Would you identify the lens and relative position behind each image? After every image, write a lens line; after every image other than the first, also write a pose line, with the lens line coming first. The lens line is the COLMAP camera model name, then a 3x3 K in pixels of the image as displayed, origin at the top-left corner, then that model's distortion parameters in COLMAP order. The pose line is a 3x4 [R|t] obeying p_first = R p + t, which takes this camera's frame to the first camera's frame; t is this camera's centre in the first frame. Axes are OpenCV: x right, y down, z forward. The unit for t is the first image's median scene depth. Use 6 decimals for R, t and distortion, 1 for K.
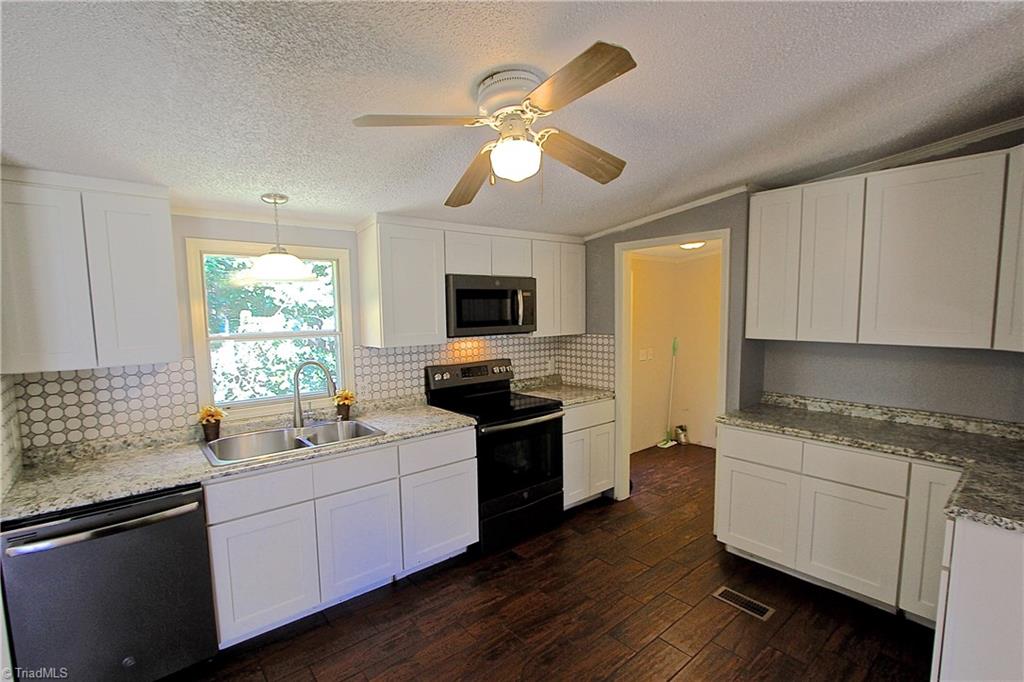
lens RADIAL K [[482.6, 0, 509.9], [0, 482.6, 347.8], [0, 0, 1]] dist [0.001164, 0.000021]
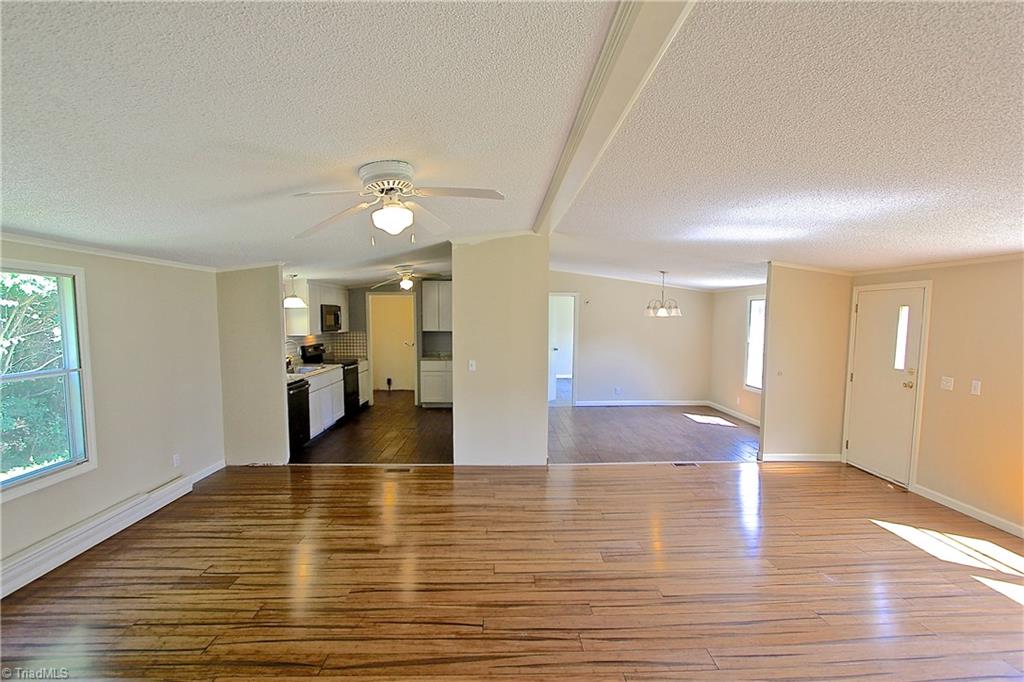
lens RADIAL K [[482.6, 0, 514.5], [0, 482.6, 344.0], [0, 0, 1]] dist [0.001164, 0.000021]
pose [[0.608106, -0.024046, 0.793492, -1.336498], [0.059353, 0.998121, -0.015239, 0.122382], [-0.791634, 0.056363, 0.608390, -1.067632]]
